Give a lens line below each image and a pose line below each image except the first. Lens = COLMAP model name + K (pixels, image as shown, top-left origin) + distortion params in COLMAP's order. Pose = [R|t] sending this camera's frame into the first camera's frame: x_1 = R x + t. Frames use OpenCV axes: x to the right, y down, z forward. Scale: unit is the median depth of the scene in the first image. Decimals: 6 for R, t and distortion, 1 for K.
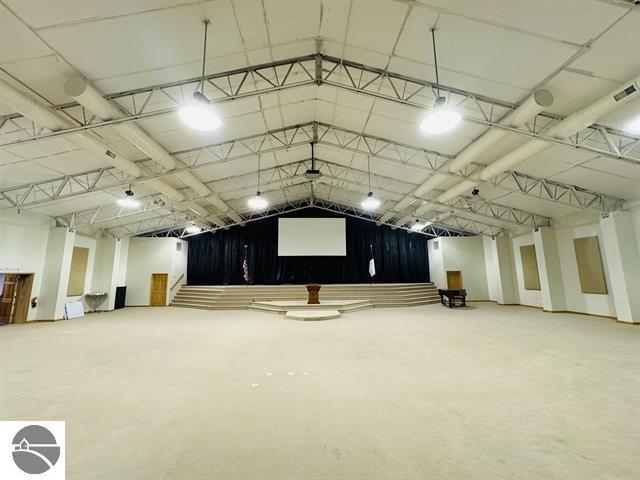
lens RADIAL K [[255.2, 0, 319.9], [0, 255.2, 240.1], [0, 0, 1]] dist [-0.000739, 0.000979]
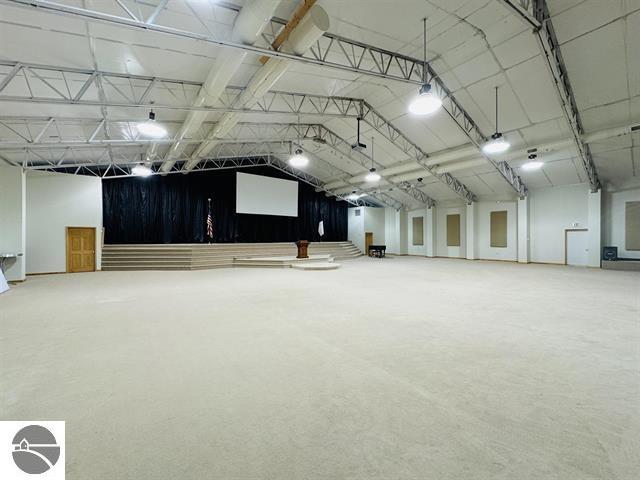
lens RADIAL K [[255.2, 0, 319.2], [0, 255.2, 239.7], [0, 0, 1]] dist [-0.000739, 0.000979]
pose [[0.822895, 0.005399, 0.568168, -0.491826], [-0.087880, 0.989132, 0.117879, 0.024390], [-0.561357, -0.146932, 0.814426, 0.047081]]
